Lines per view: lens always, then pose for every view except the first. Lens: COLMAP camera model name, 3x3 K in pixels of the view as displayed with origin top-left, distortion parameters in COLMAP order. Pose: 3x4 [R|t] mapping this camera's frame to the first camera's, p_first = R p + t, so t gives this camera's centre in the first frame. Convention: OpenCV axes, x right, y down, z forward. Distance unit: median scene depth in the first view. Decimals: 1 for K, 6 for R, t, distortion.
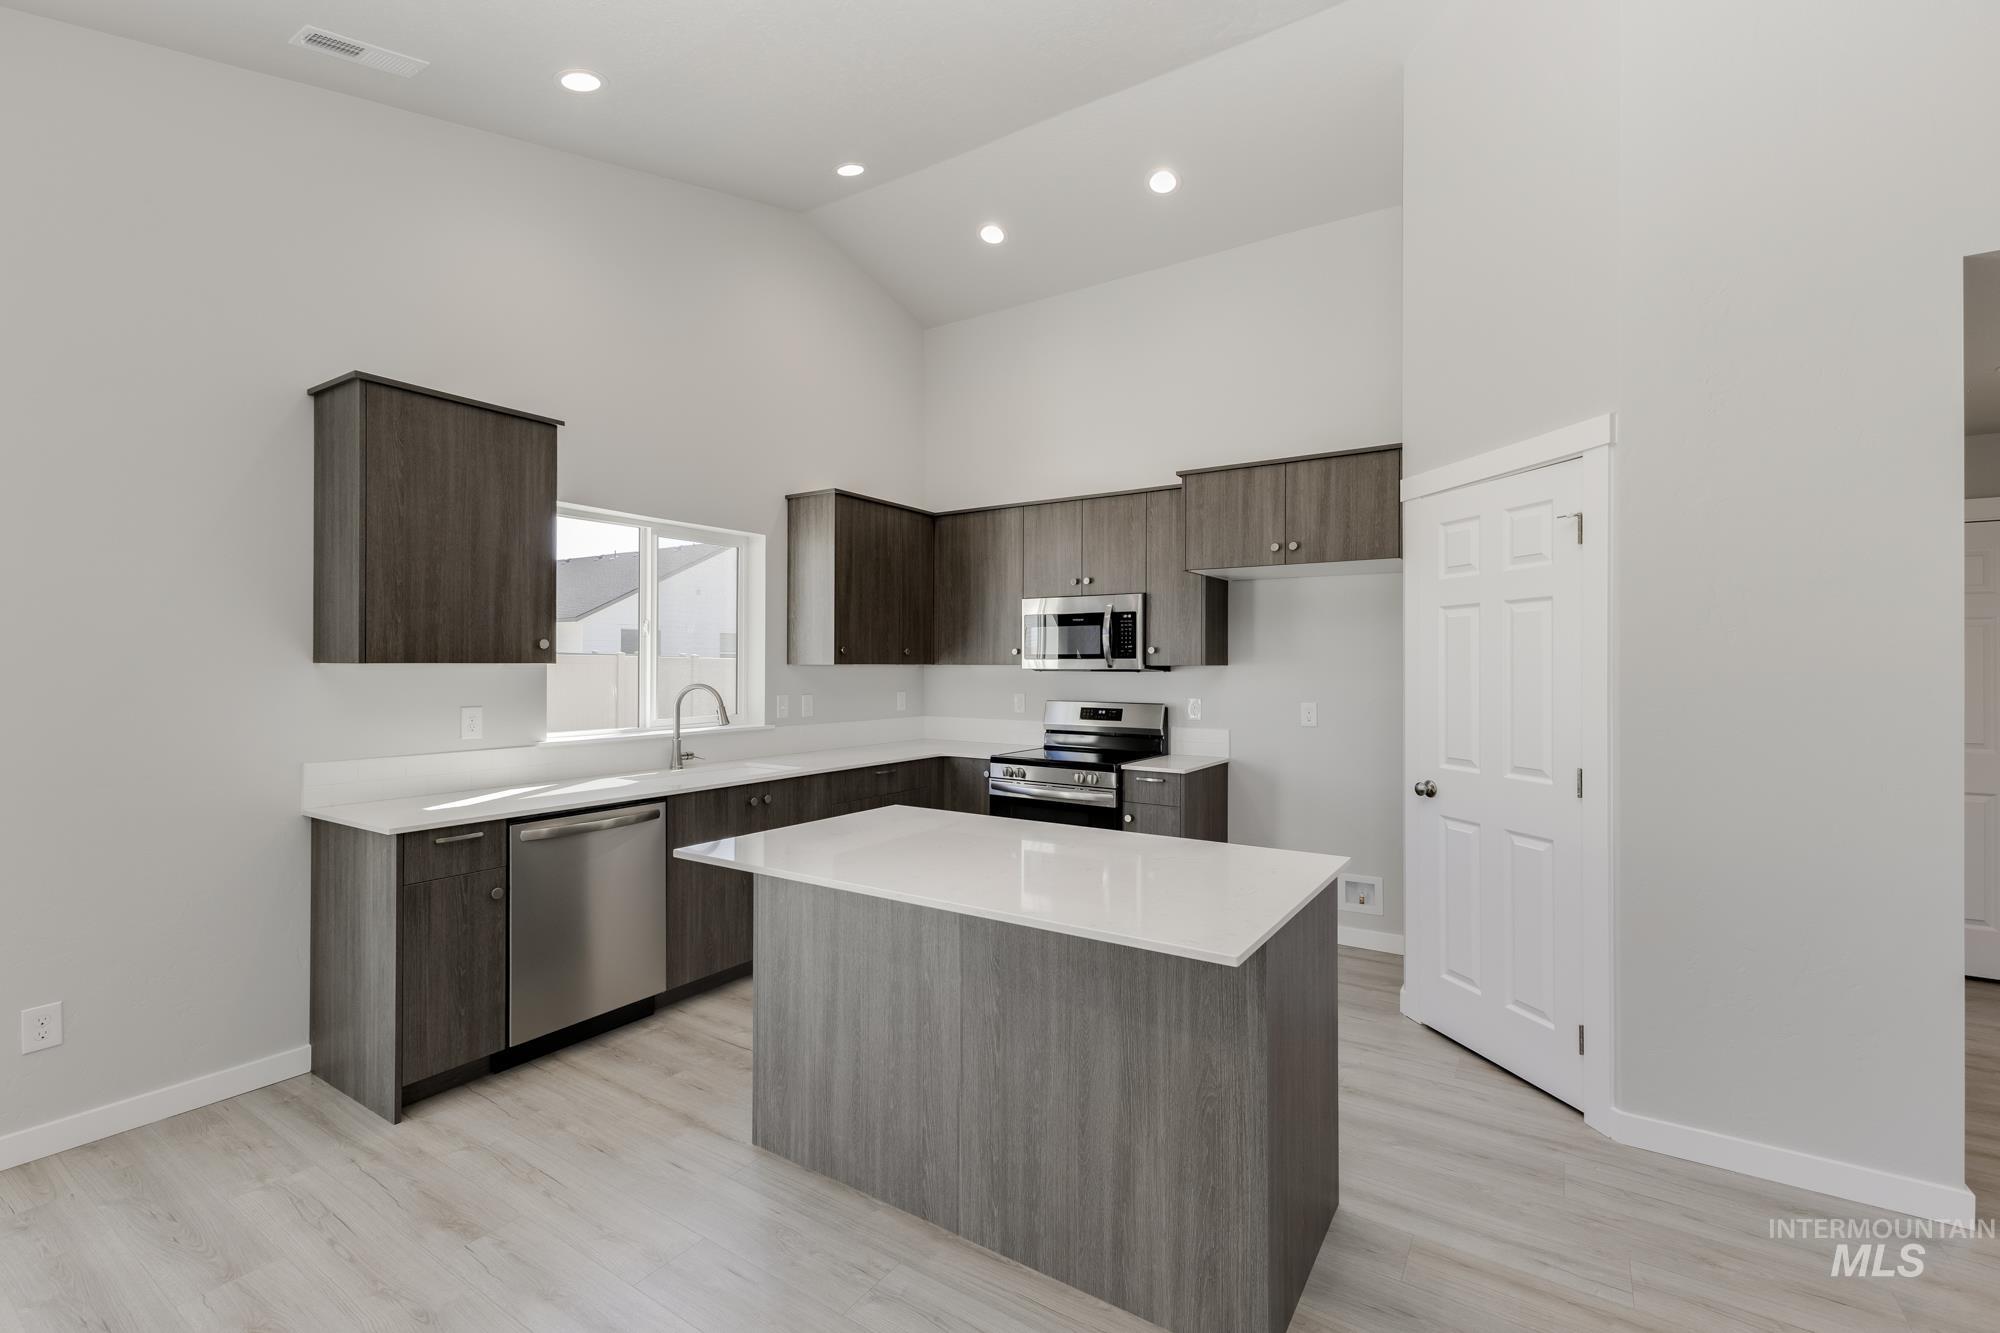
lens RADIAL K [[863.4, 0, 997.4], [0, 863.4, 662.8], [0, 0, 1]] dist [0.001739, 0.000437]
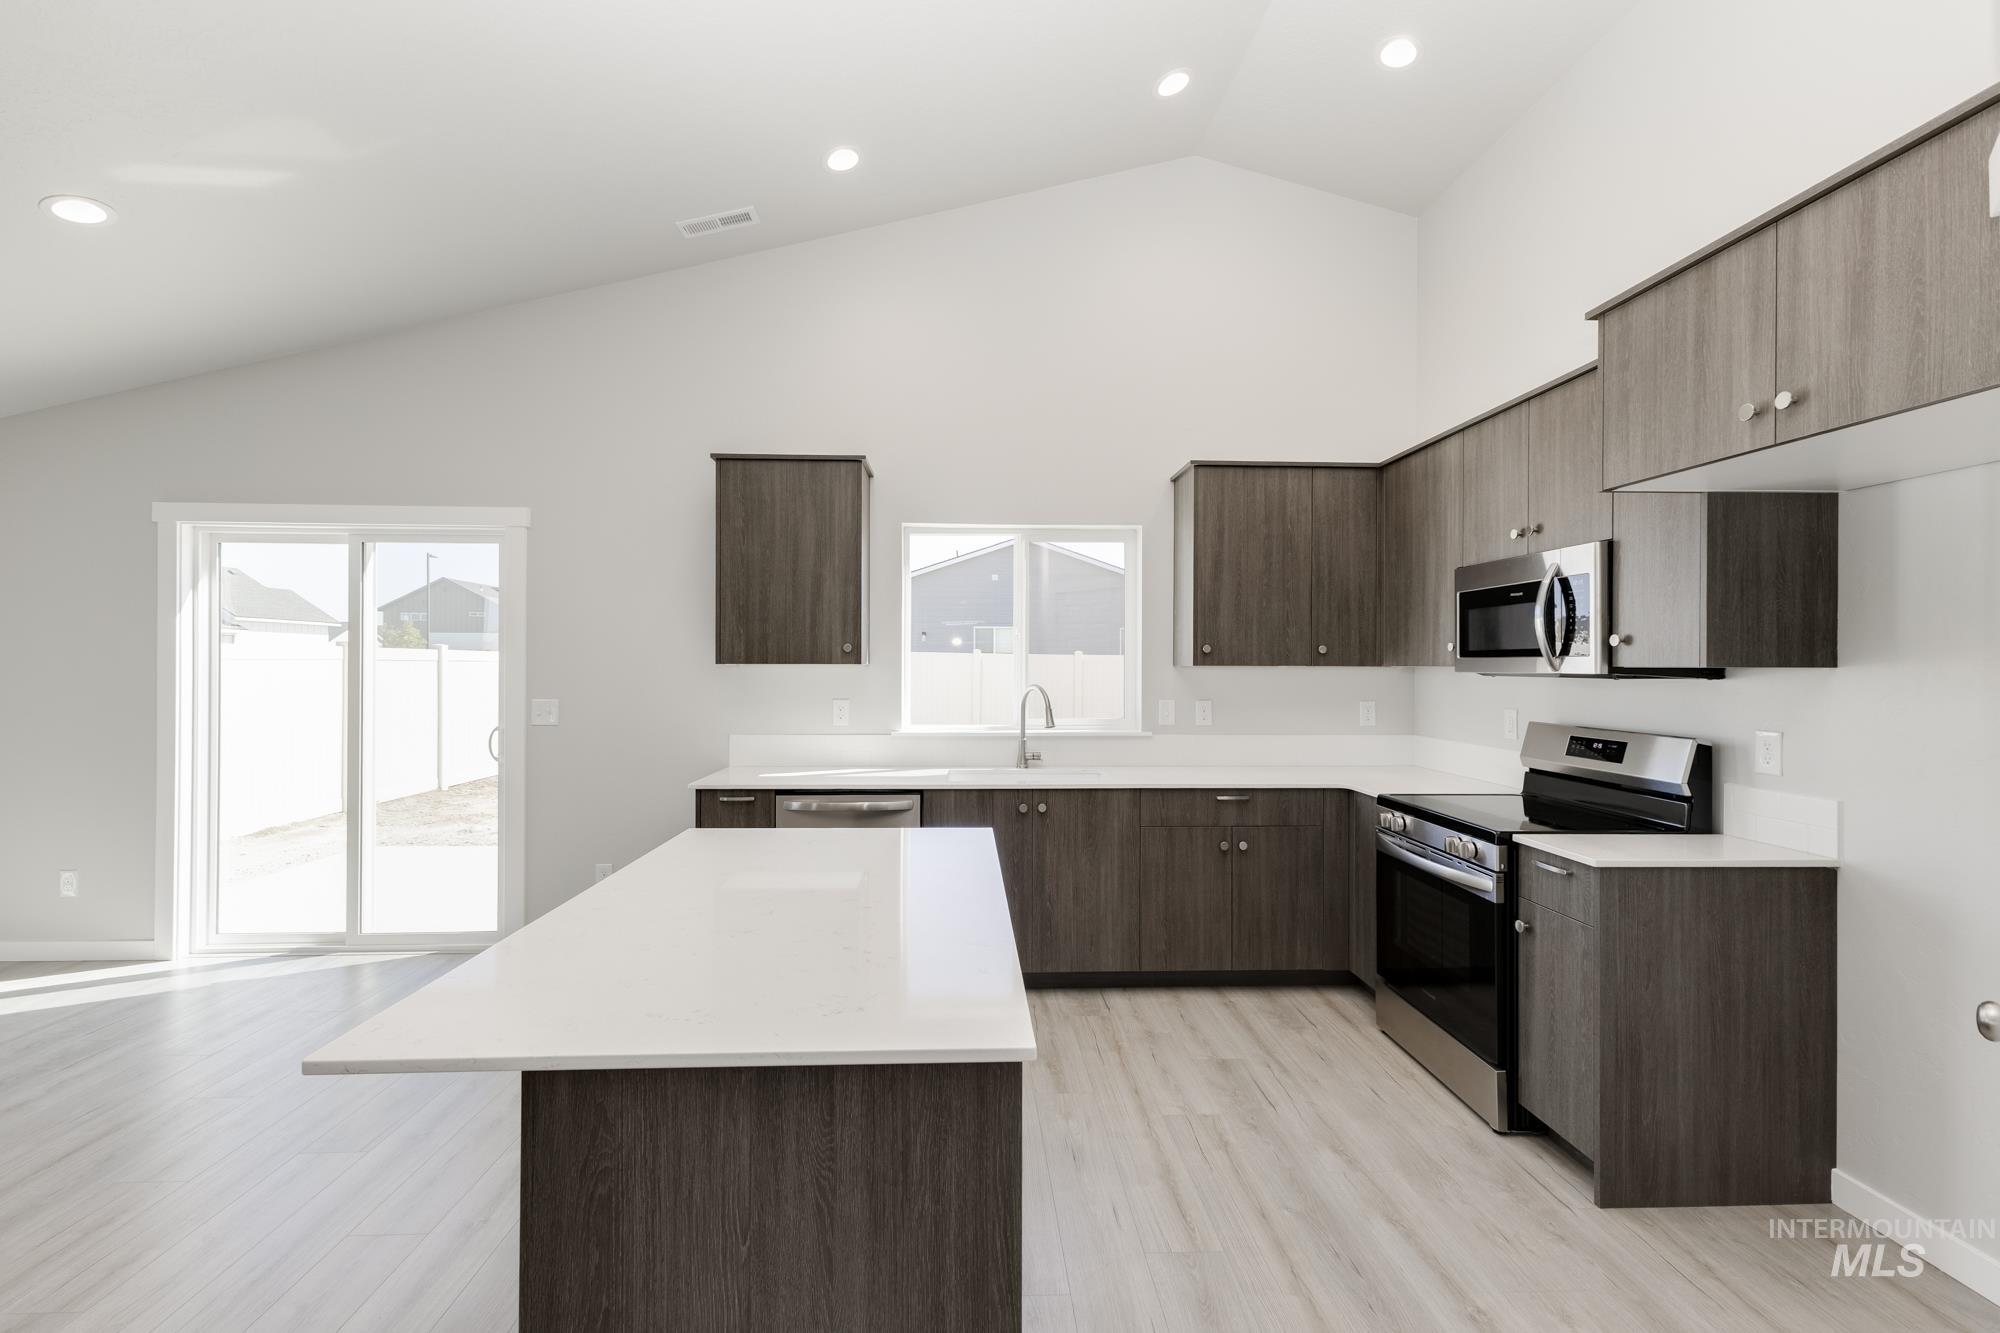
lens RADIAL K [[863.4, 0, 997.4], [0, 863.4, 662.8], [0, 0, 1]] dist [0.001739, 0.000437]
pose [[0.582004, -0.002828, -0.813181, 0.529715], [-0.000341, 0.999993, -0.003722, 0.002970], [0.813186, 0.002443, 0.581999, 0.458339]]
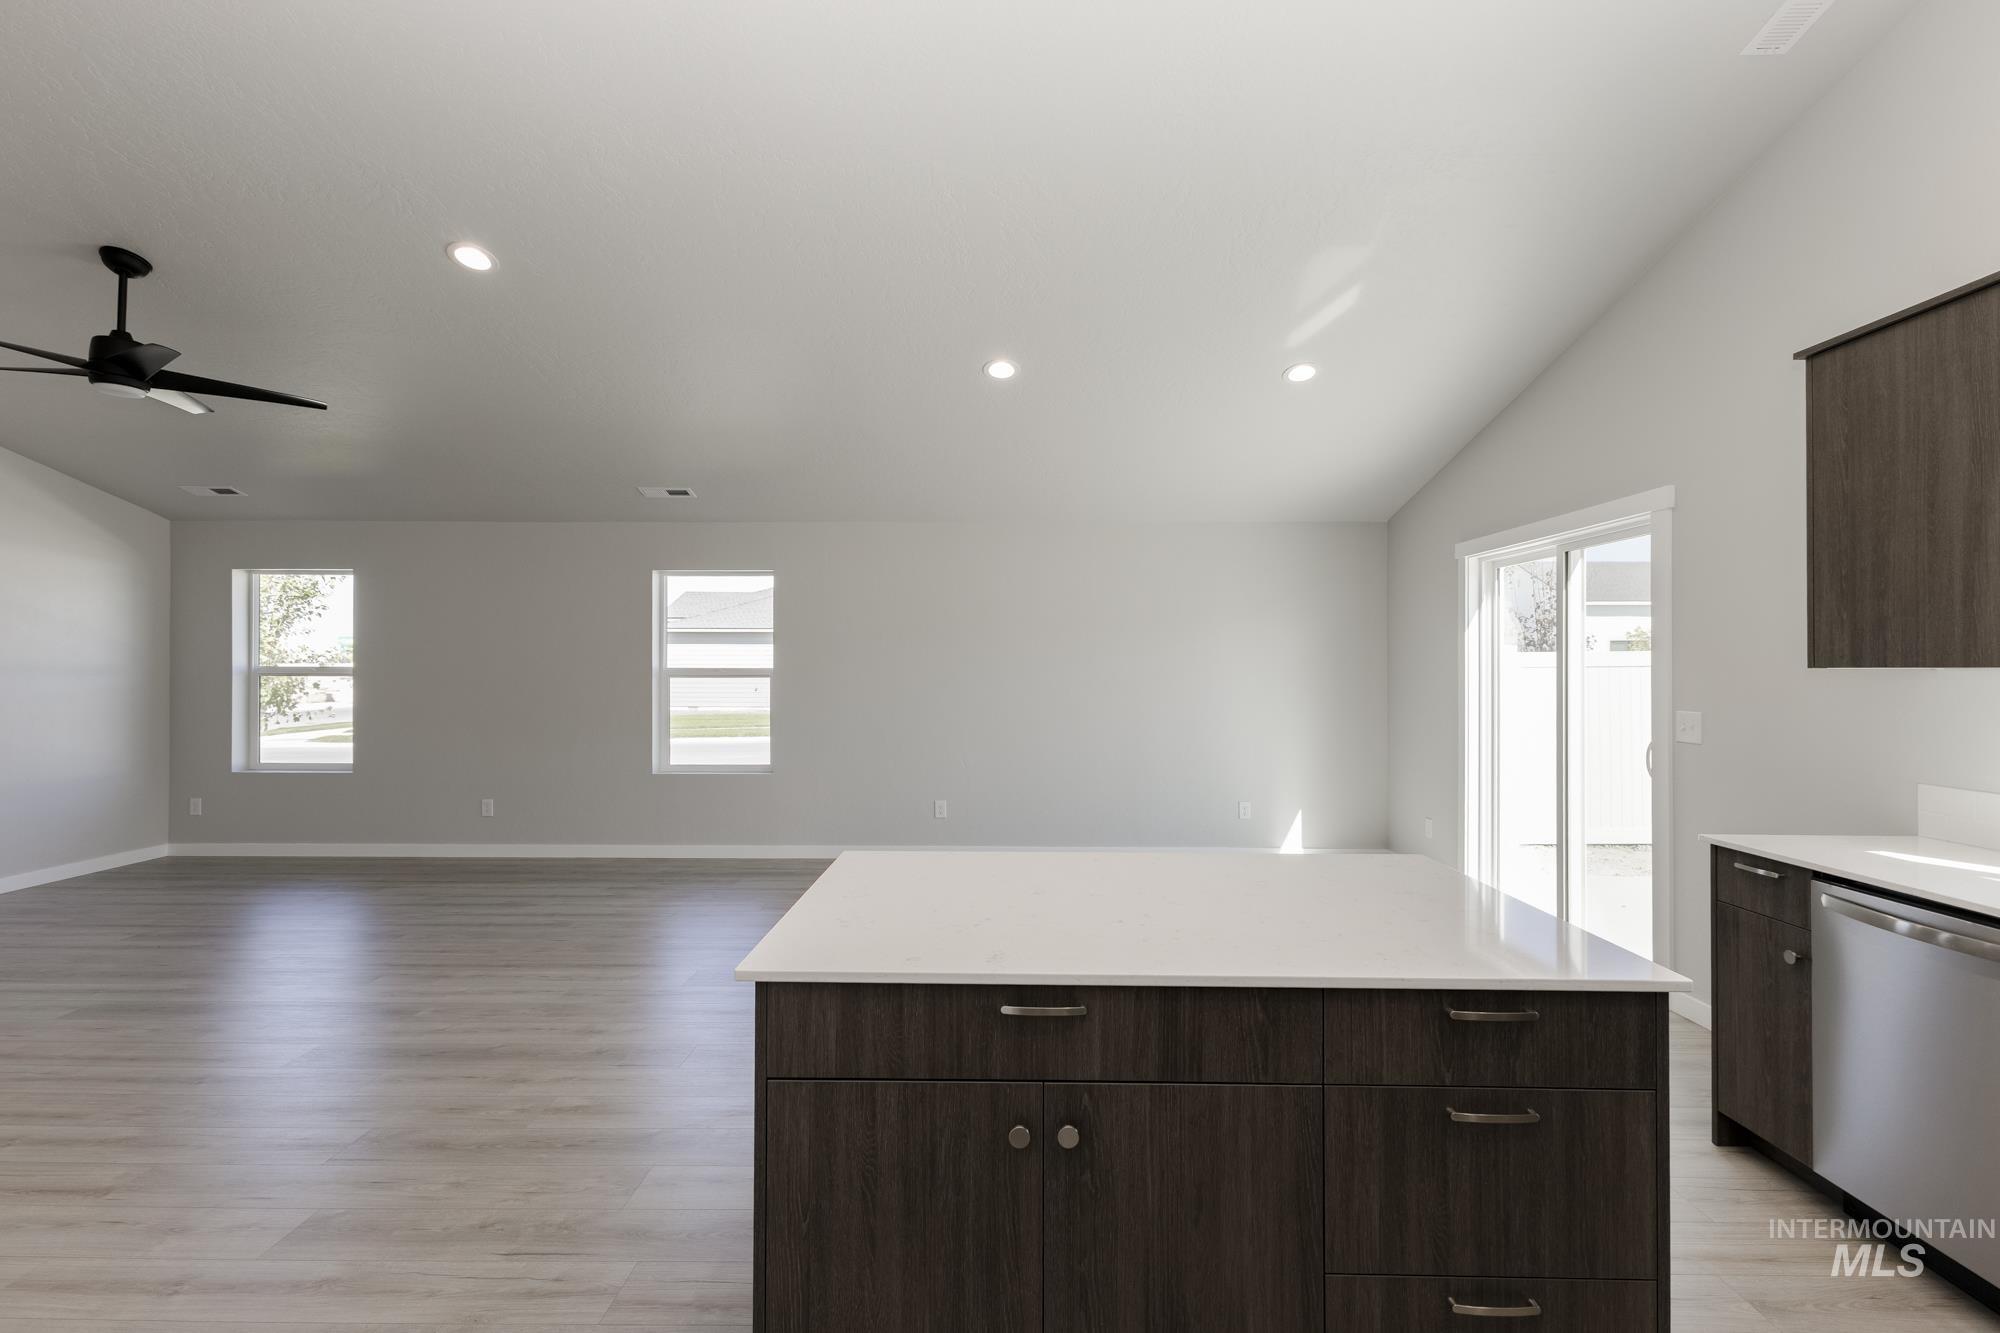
lens RADIAL K [[863.4, 0, 997.4], [0, 863.4, 662.8], [0, 0, 1]] dist [0.001739, 0.000437]
pose [[-0.849142, -0.008045, -0.528104, 0.385851], [-0.004507, 0.999958, -0.007986, 0.005217], [0.528146, -0.004401, -0.849142, 1.080408]]
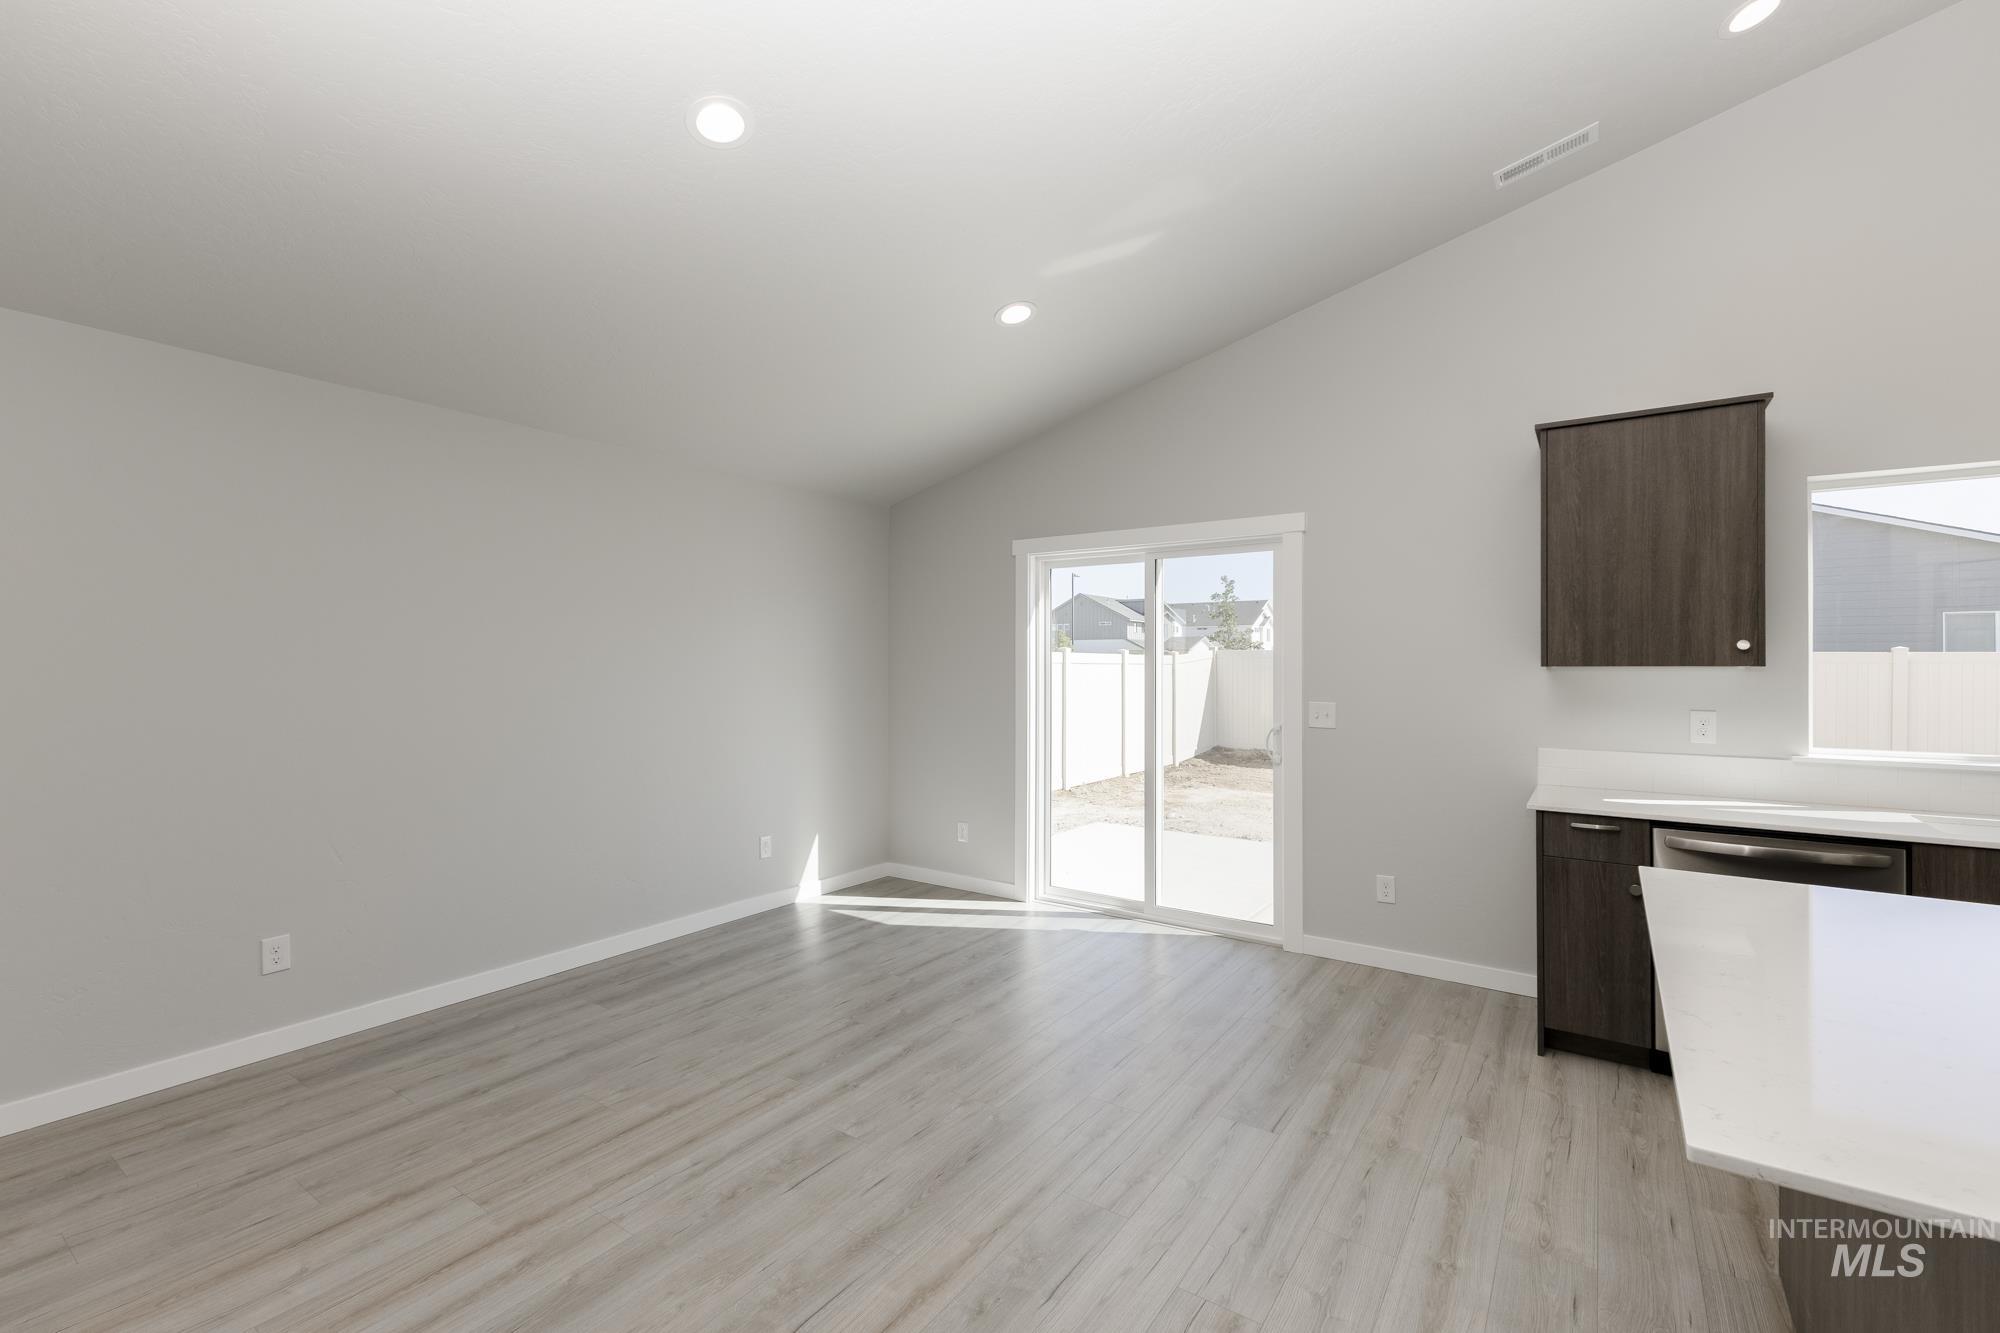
lens RADIAL K [[863.4, 0, 997.4], [0, 863.4, 662.8], [0, 0, 1]] dist [0.001739, 0.000437]
pose [[-0.033103, -0.006342, -0.999432, 0.397200], [0.000082, 0.999980, -0.006349, 0.002757], [0.999452, -0.000292, -0.033102, 0.231272]]
